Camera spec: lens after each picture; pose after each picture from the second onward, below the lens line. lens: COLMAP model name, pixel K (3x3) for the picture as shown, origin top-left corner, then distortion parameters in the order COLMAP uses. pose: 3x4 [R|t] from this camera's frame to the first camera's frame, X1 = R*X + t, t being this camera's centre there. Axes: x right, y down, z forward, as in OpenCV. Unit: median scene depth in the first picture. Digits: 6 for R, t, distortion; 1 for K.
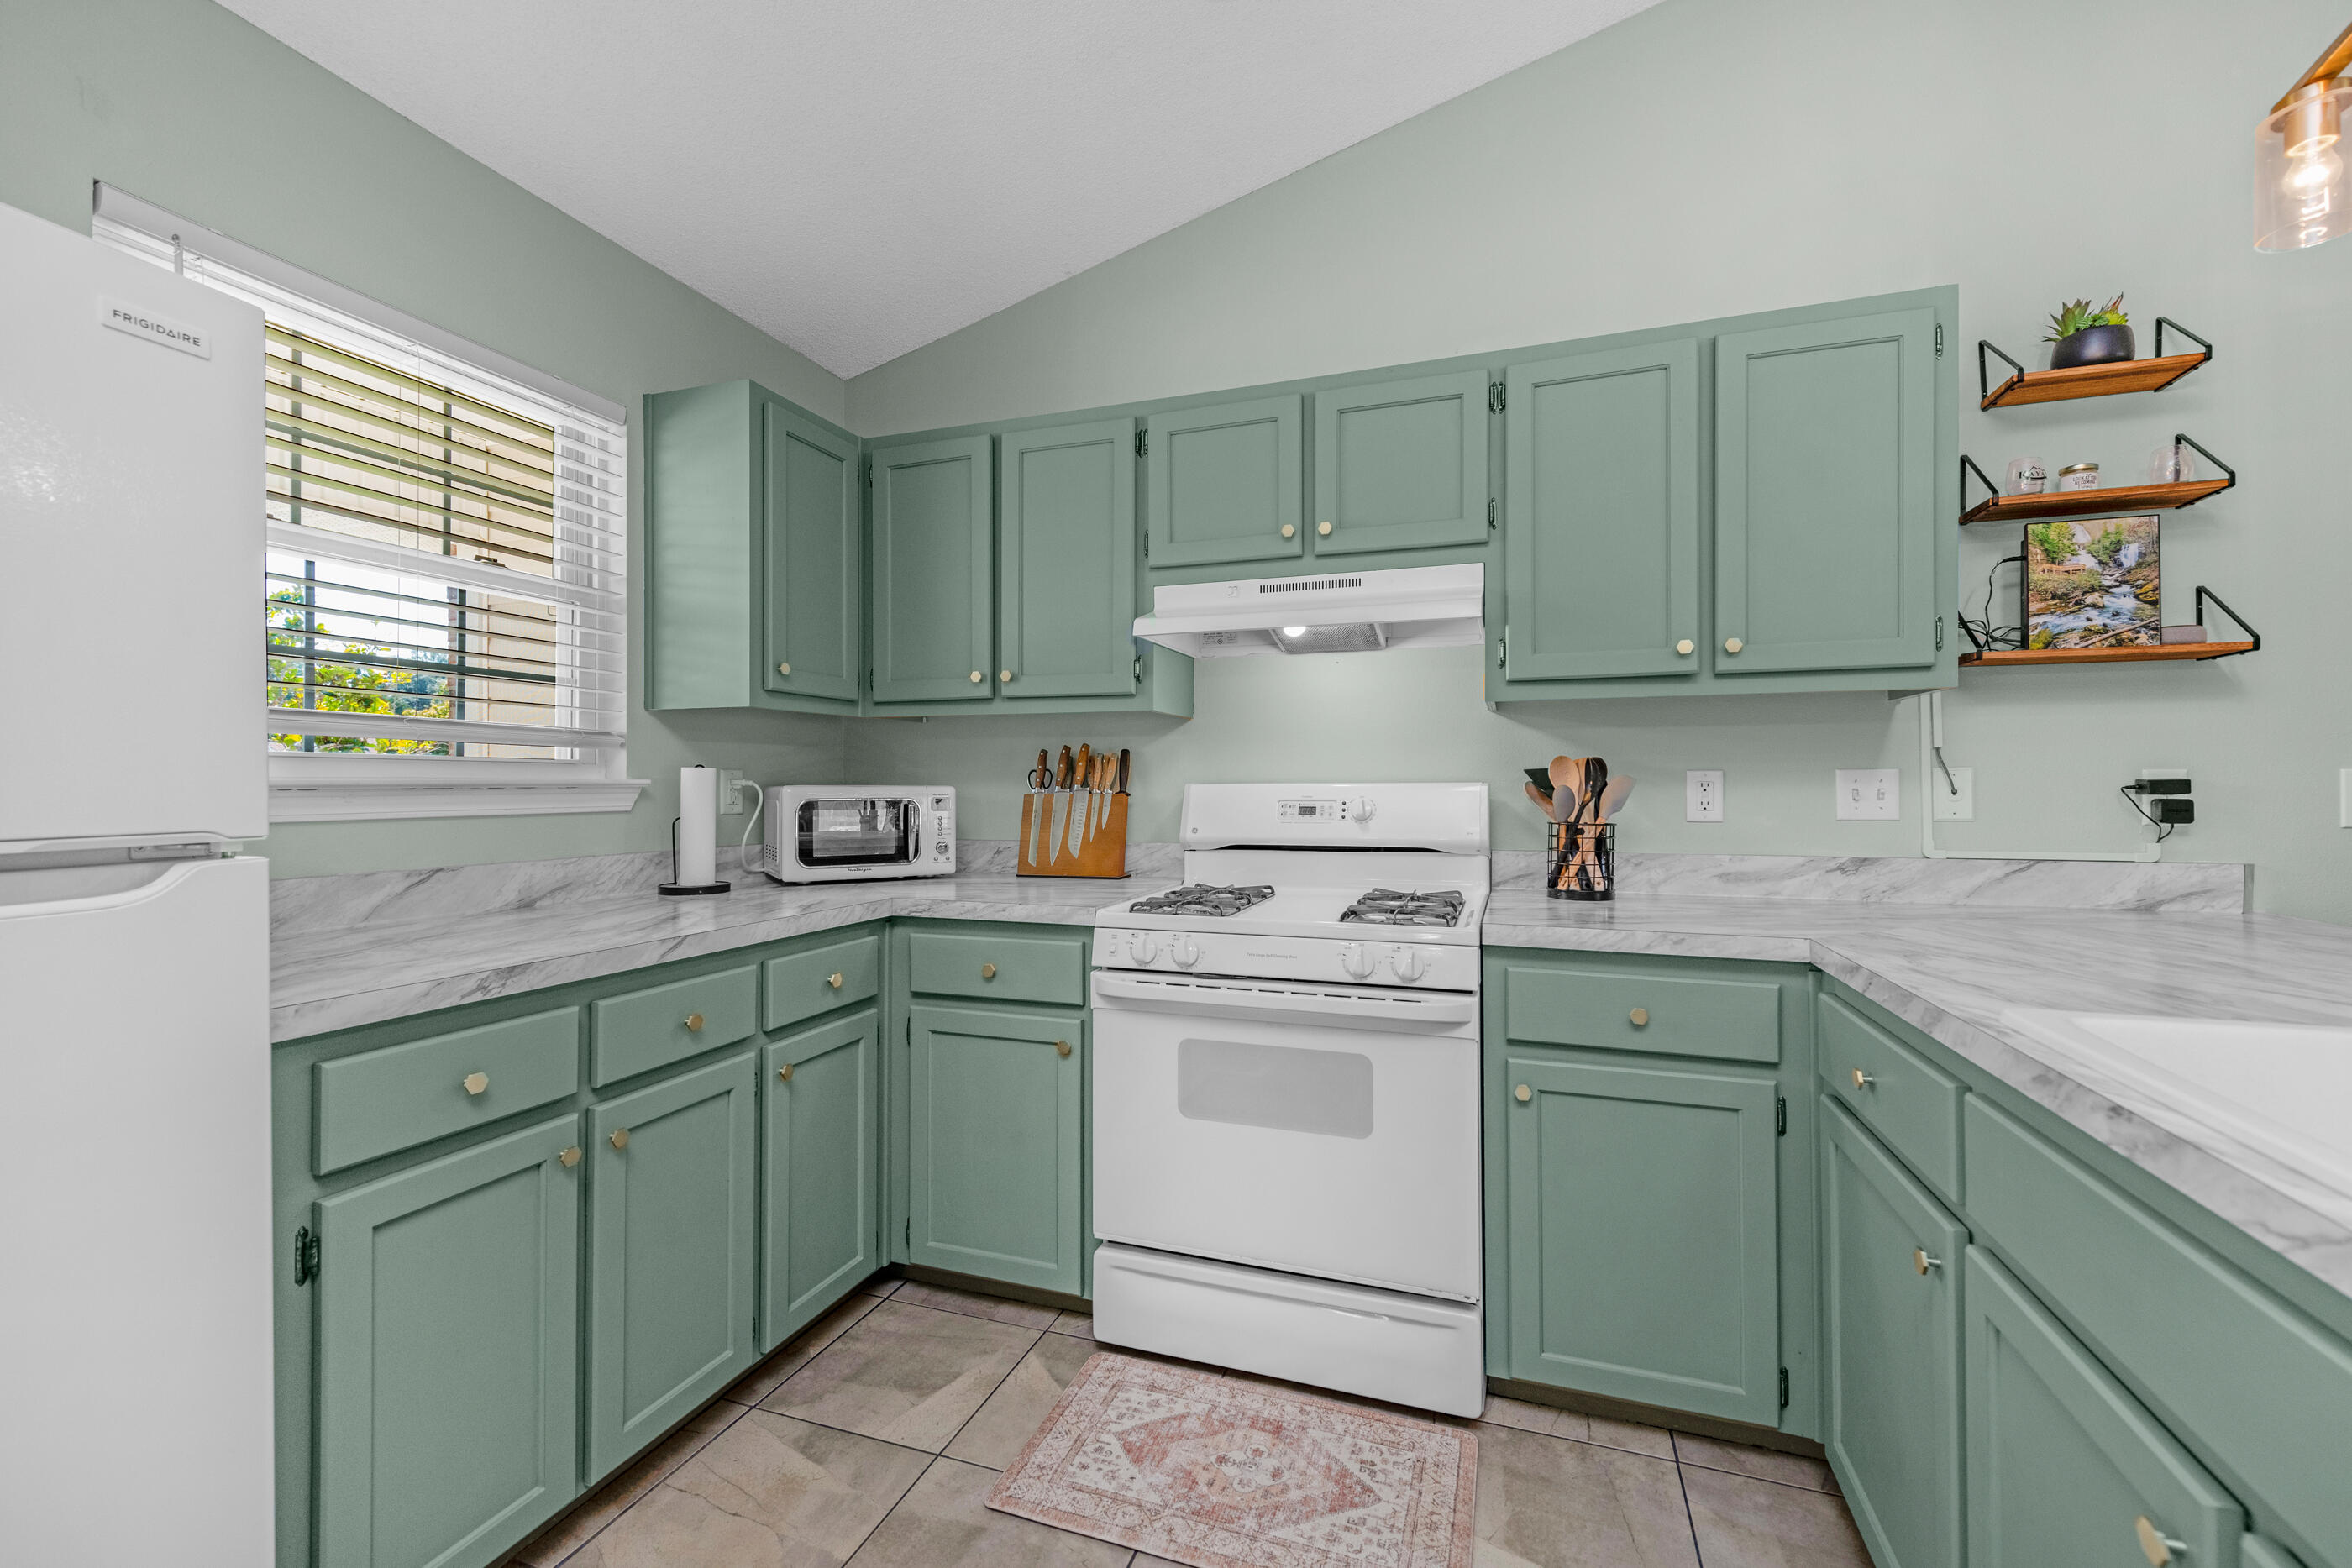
lens RADIAL K [[982.4, 0, 1127.8], [0, 982.4, 779.9], [0, 0, 1]] dist [0.007096, -0.002349]
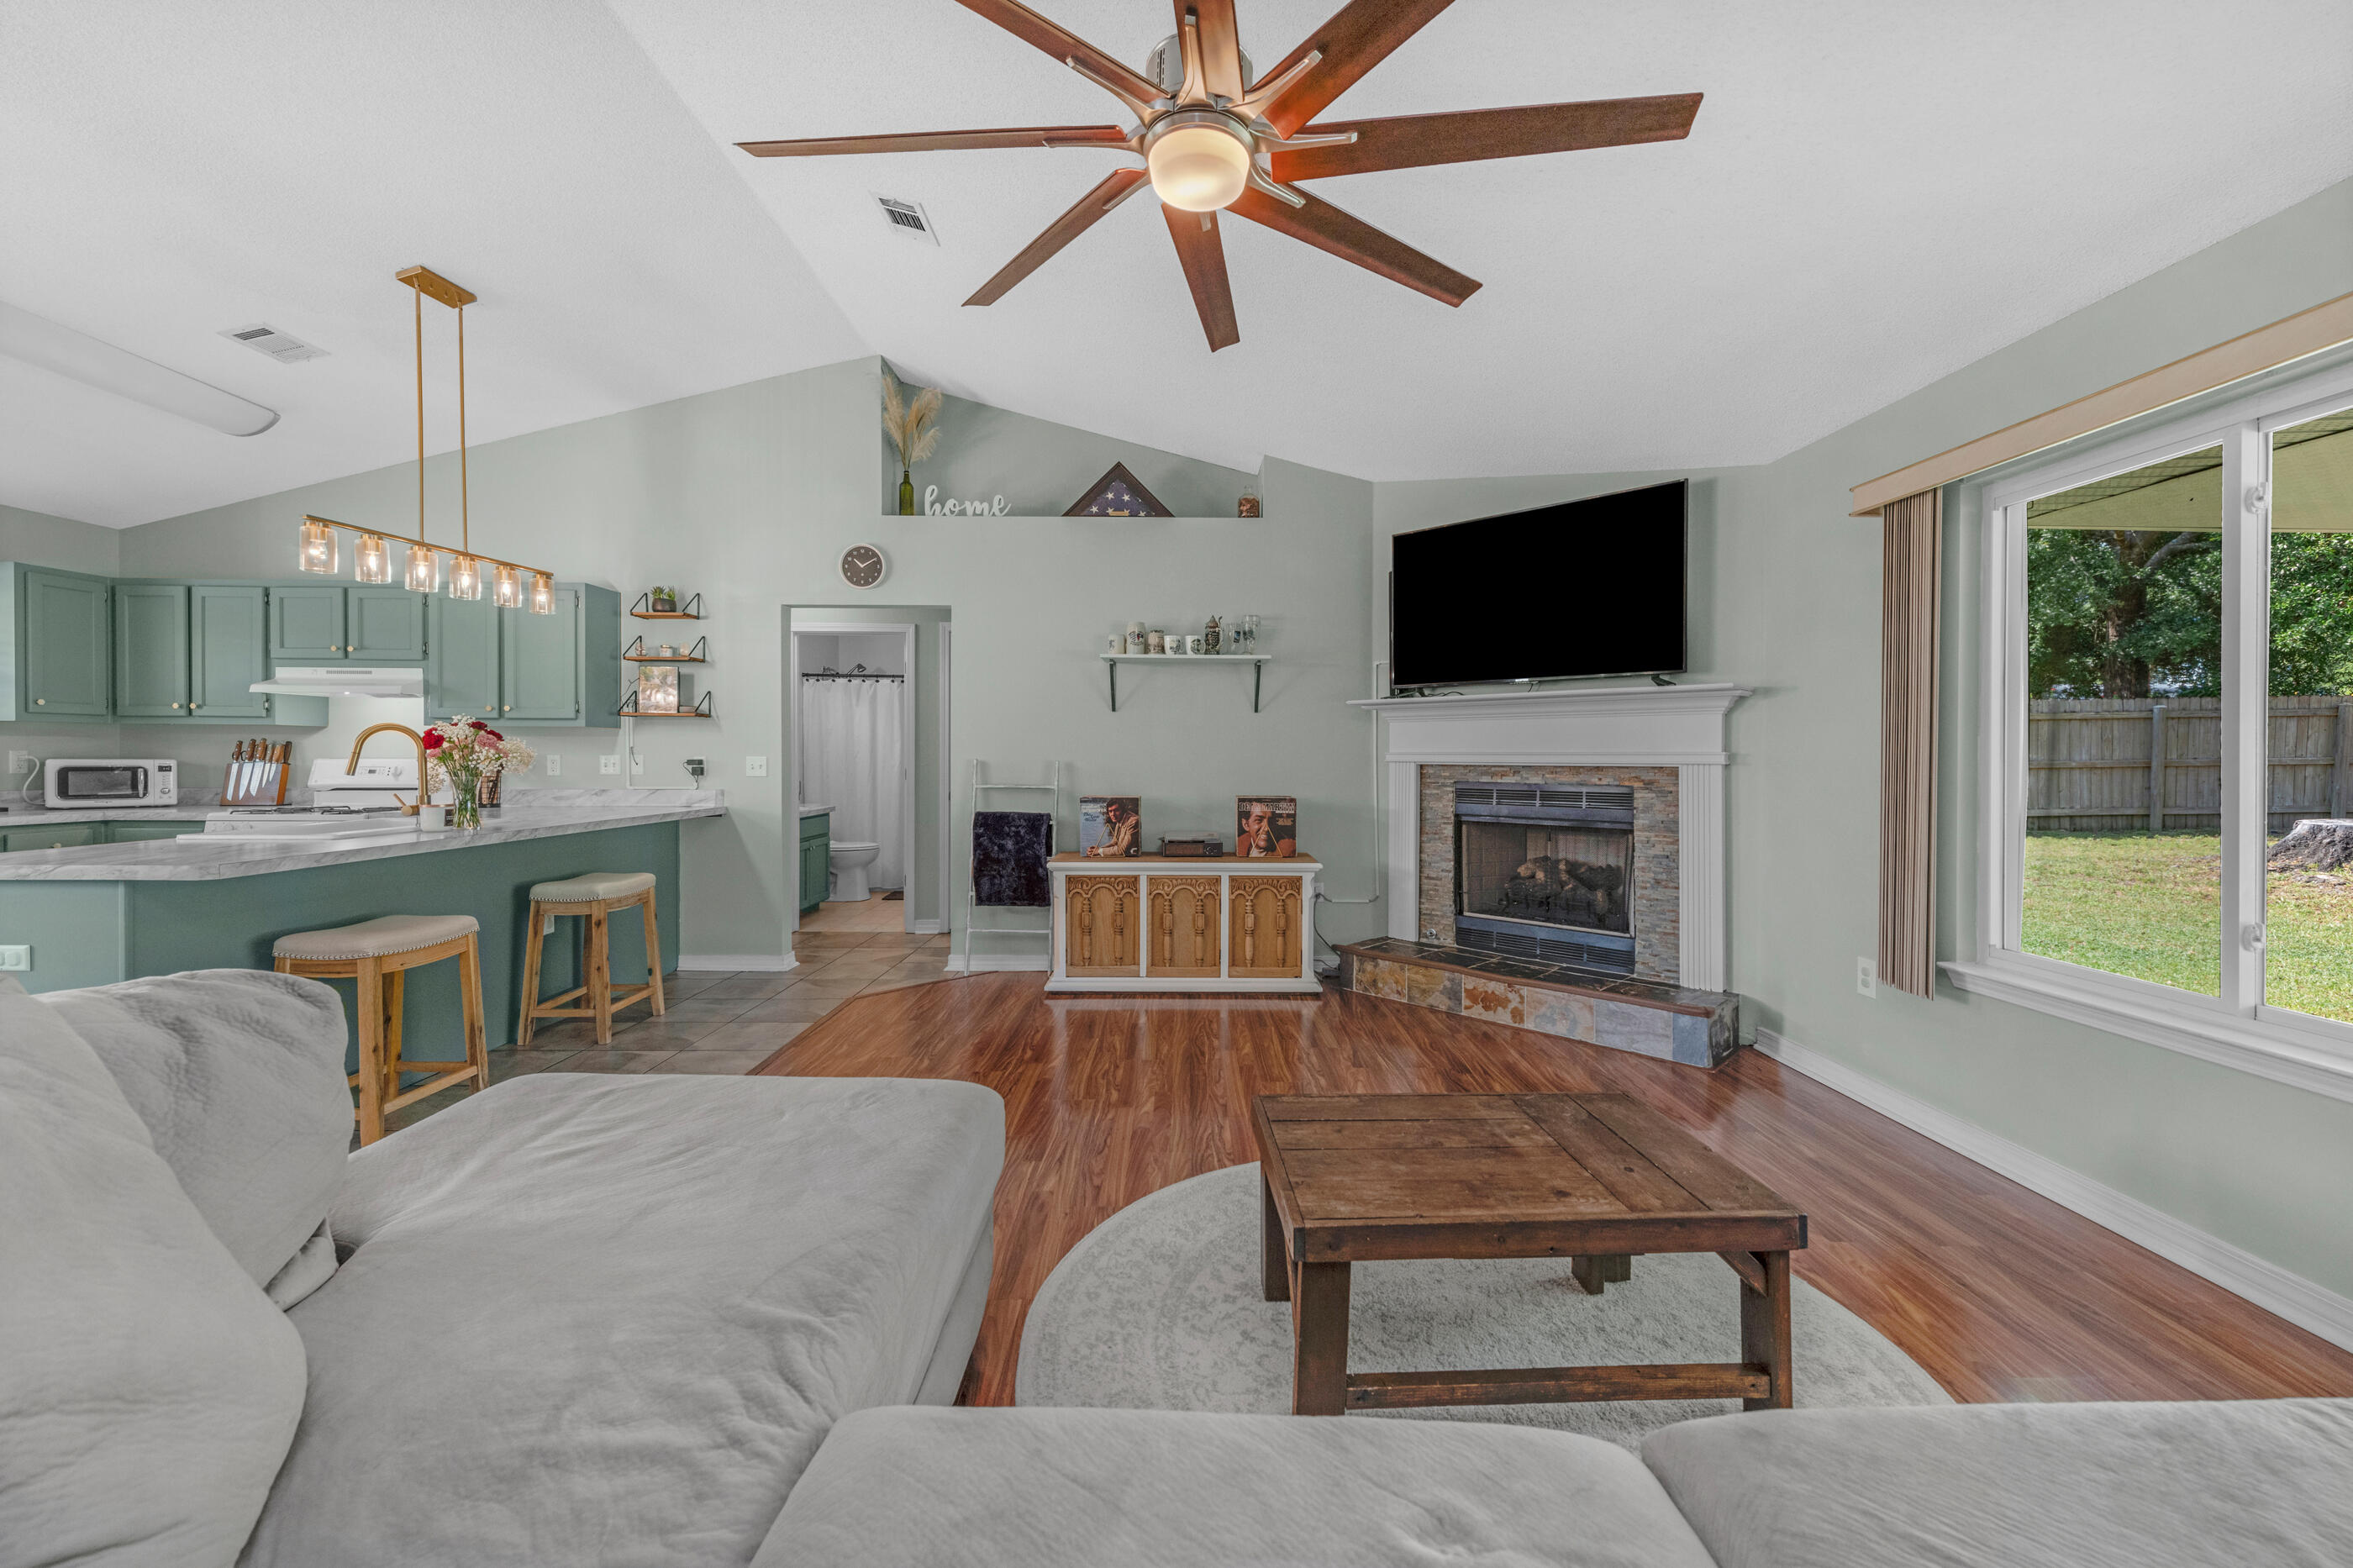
lens RADIAL K [[968.8, 0, 1180.1], [0, 968.8, 774.8], [0, 0, 1]] dist [-0.001752, -0.000379]
pose [[0.929647, -0.000711, 0.368450, 1.268526], [-0.009204, 0.999641, 0.025152, -0.037923], [-0.368335, -0.026773, 0.929307, -1.989508]]
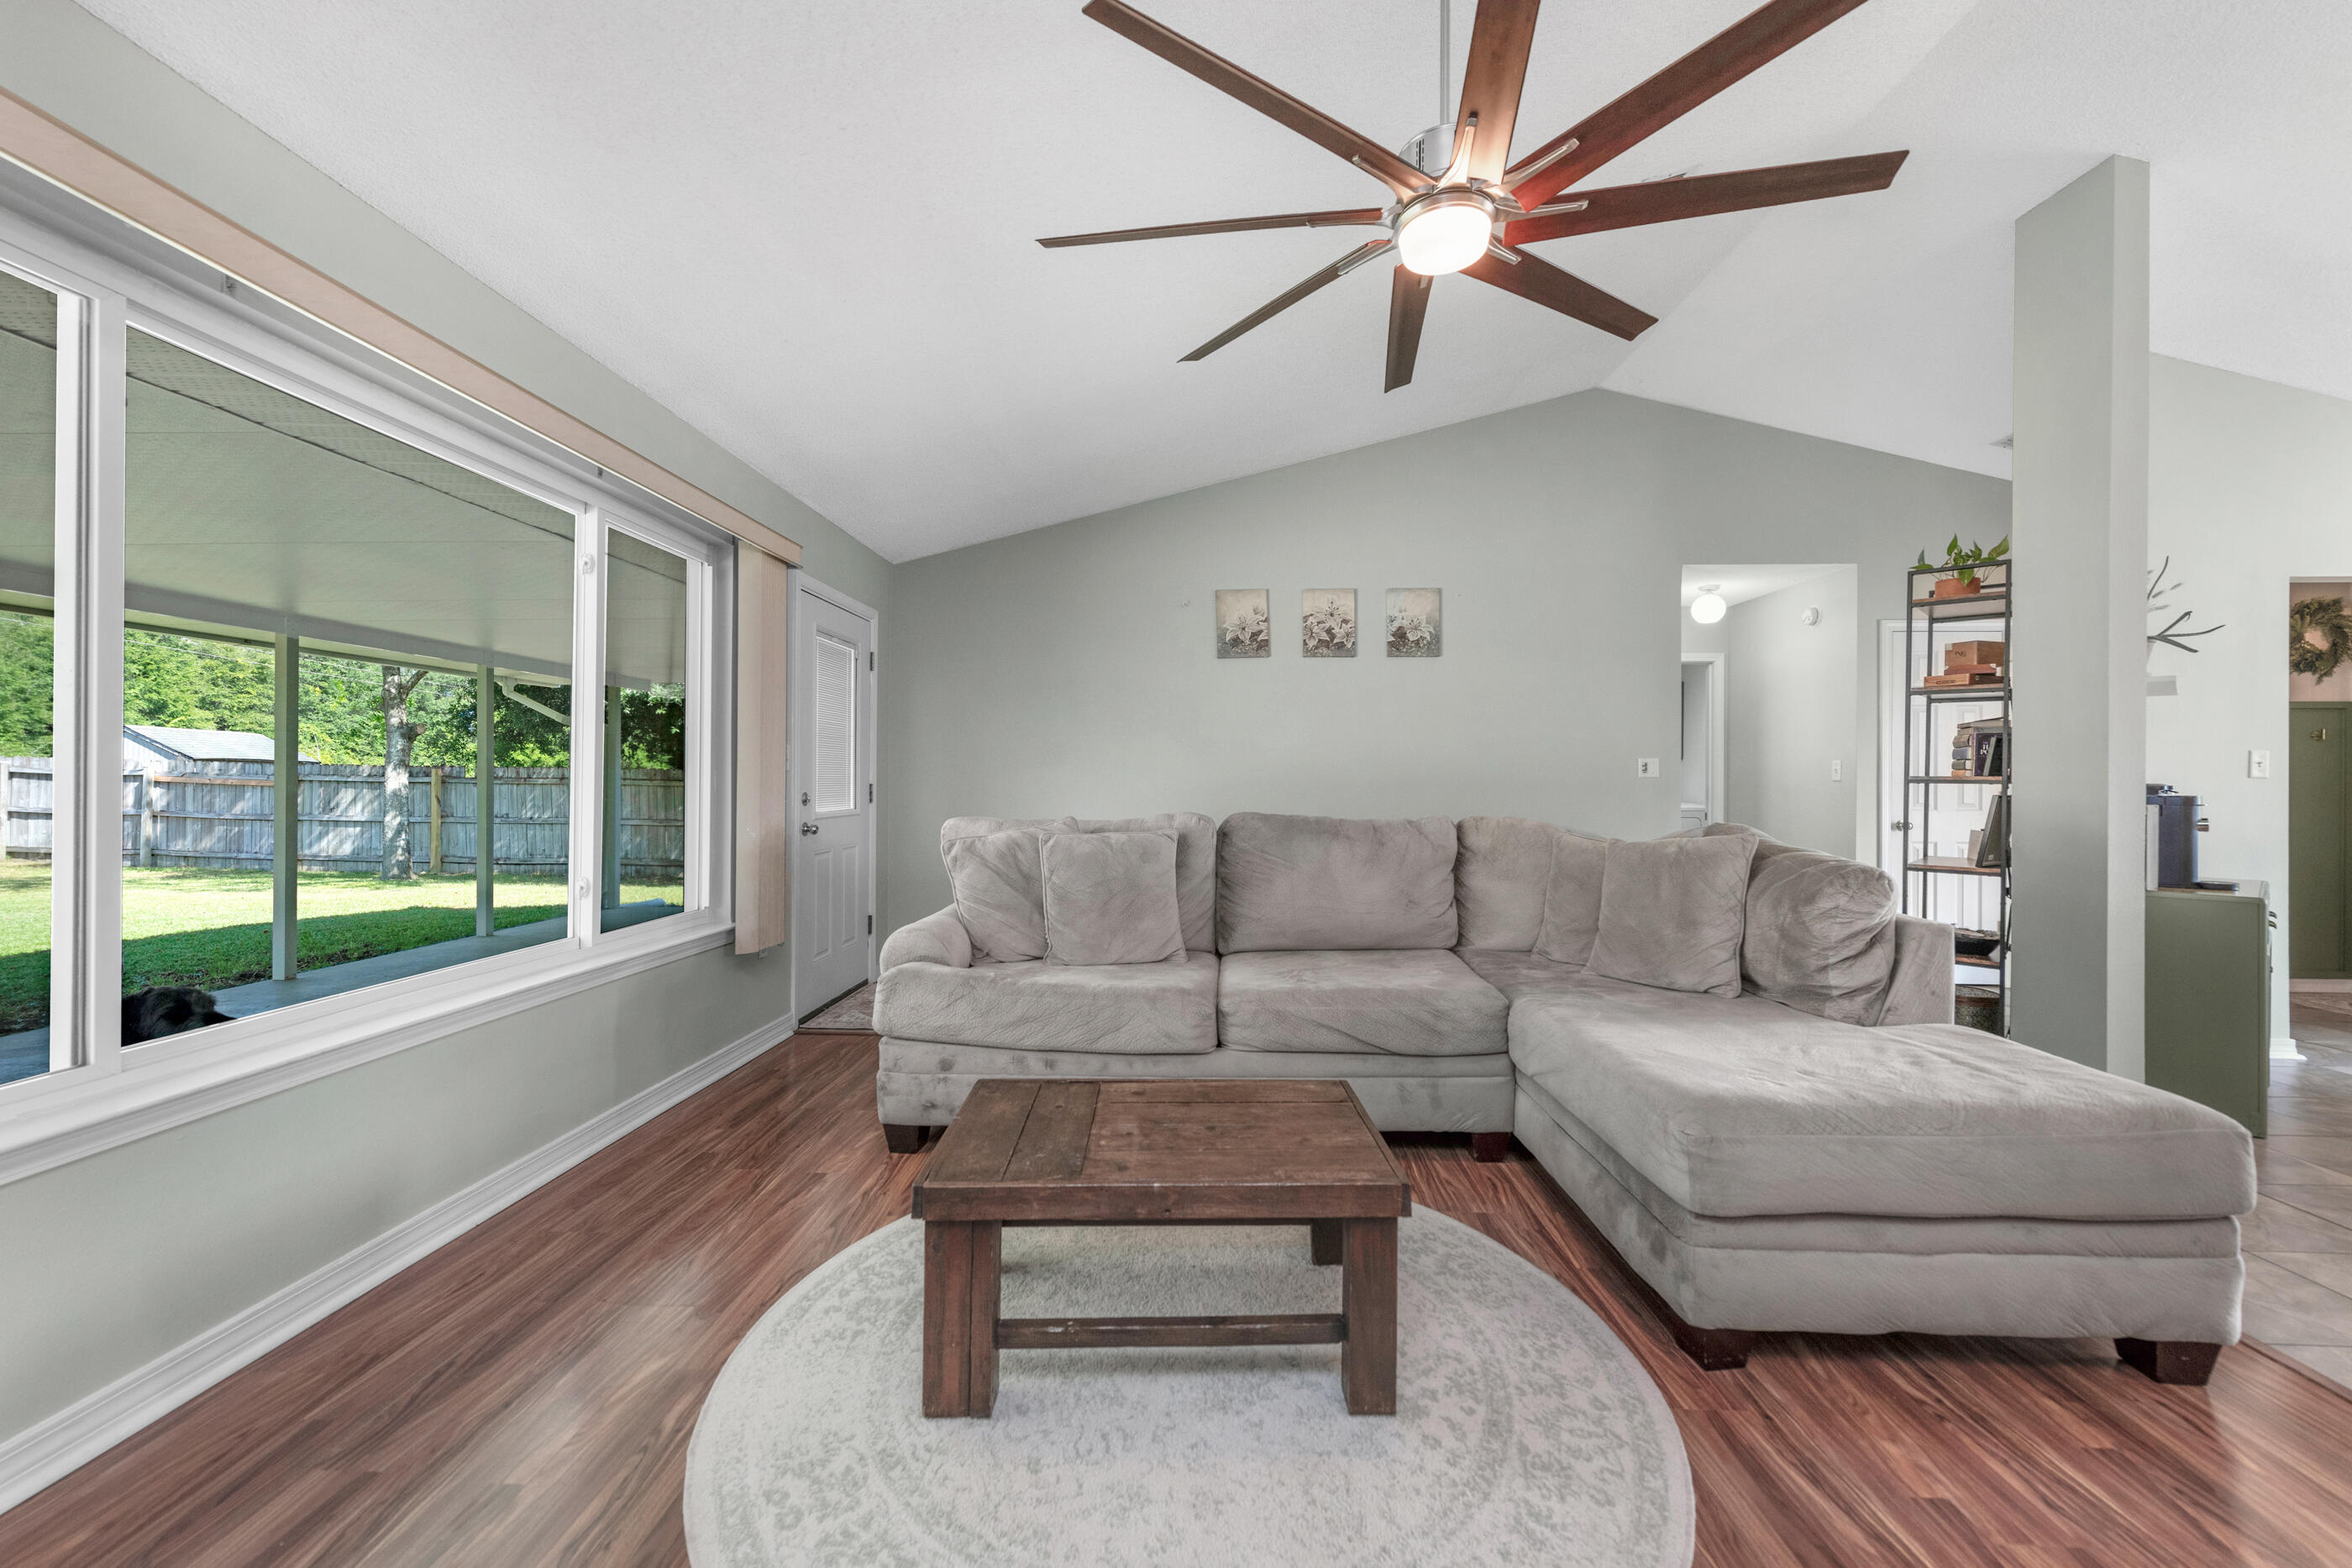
lens RADIAL K [[907.8, 0, 1178.6], [0, 907.8, 758.4], [0, 0, 1]] dist [0.026629, -0.000012]
pose [[-0.944514, -0.007451, -0.328387, 2.292797], [0.001527, 0.999632, -0.027073, 0.000190], [0.328468, -0.026073, -0.944155, -0.151515]]
